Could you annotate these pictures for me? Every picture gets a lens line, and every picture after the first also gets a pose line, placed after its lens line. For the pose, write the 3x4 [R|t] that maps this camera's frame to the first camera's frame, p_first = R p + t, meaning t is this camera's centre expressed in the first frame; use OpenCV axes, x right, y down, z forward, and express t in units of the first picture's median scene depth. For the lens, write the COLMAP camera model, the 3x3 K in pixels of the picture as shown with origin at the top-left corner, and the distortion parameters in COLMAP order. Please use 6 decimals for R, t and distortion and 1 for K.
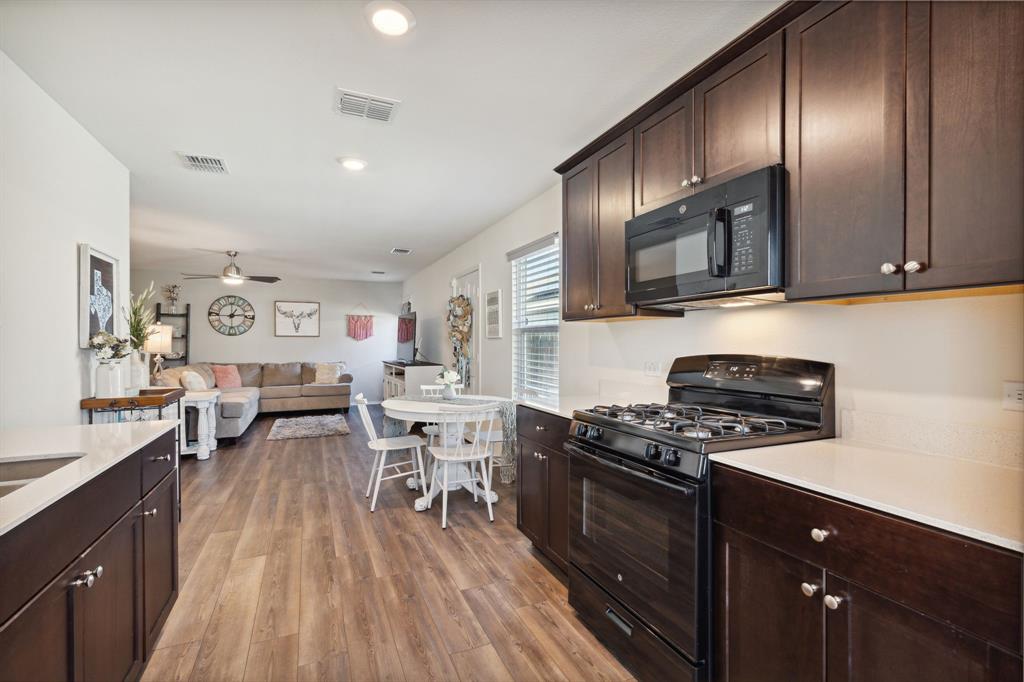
lens RADIAL K [[460.6, 0, 510.1], [0, 460.6, 342.7], [0, 0, 1]] dist [0.000965, -0.000104]
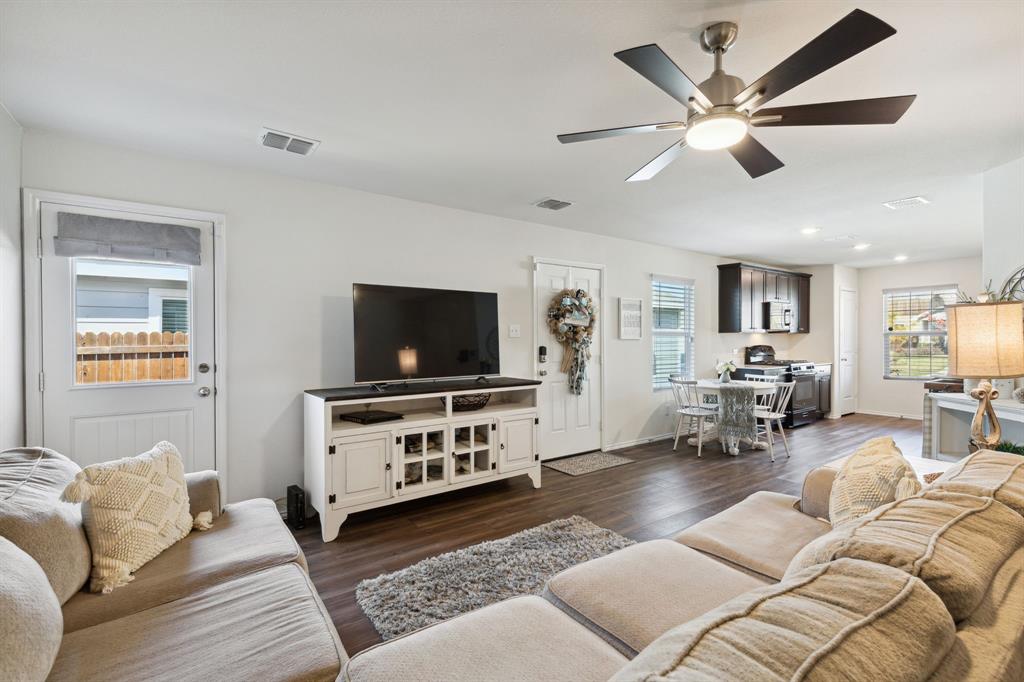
lens RADIAL K [[460.6, 0, 510.1], [0, 460.6, 342.7], [0, 0, 1]] dist [0.000965, -0.000104]
pose [[-0.211659, -0.004474, 0.977333, -0.641138], [0.002723, 0.999983, 0.005168, -0.006386], [-0.977340, 0.003755, -0.211643, 0.891413]]
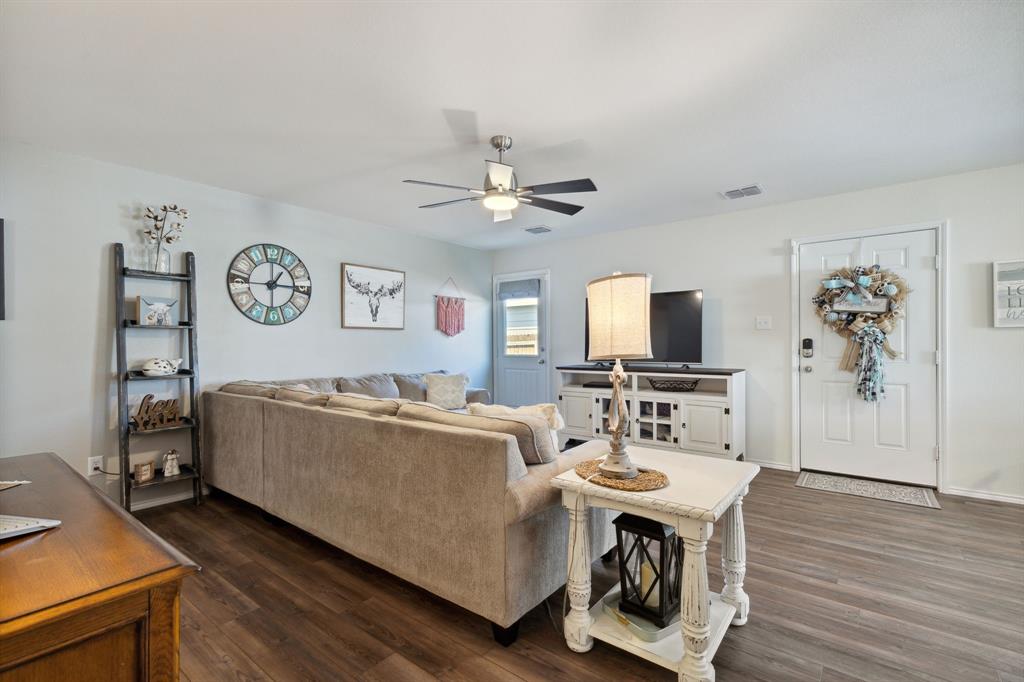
lens RADIAL K [[460.6, 0, 510.1], [0, 460.6, 342.7], [0, 0, 1]] dist [0.000965, -0.000104]
pose [[0.881551, -0.002450, 0.472083, -0.612164], [0.002852, 0.999996, -0.000136, 0.004788], [-0.472080, 0.001466, 0.881554, 0.439470]]
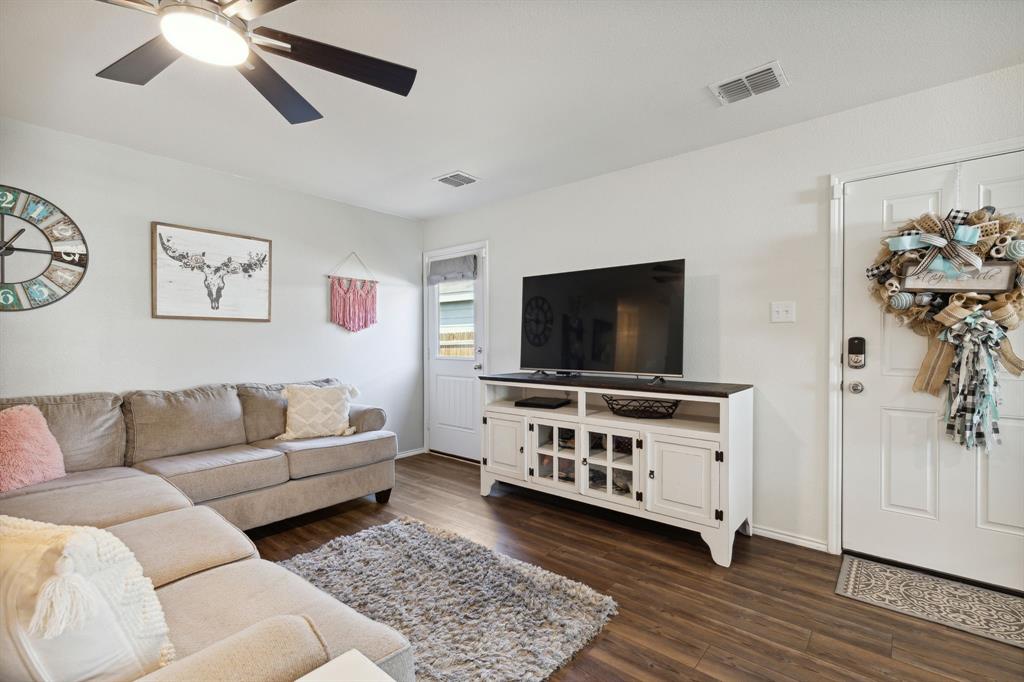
lens RADIAL K [[461.7, 0, 511.6], [0, 461.7, 344.2], [0, 0, 1]] dist [0.003929, 0.000286]
pose [[0.898405, 0.000161, 0.439167, -0.427982], [-0.003588, 0.999969, 0.006974, 0.004489], [-0.439152, -0.007842, 0.898378, 0.554955]]
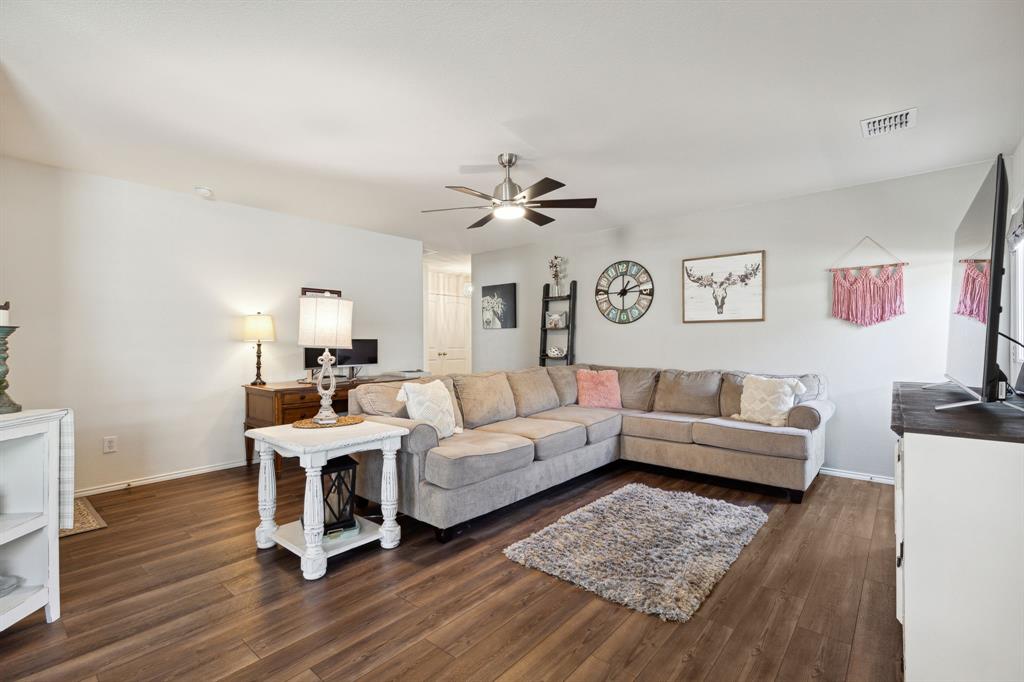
lens RADIAL K [[460.6, 0, 510.1], [0, 460.6, 342.7], [0, 0, 1]] dist [0.000965, -0.000104]
pose [[0.435065, 0.000372, -0.900399, -0.097272], [0.001711, 0.999998, 0.001240, 0.010106], [0.900398, -0.002080, 0.435063, 0.580807]]
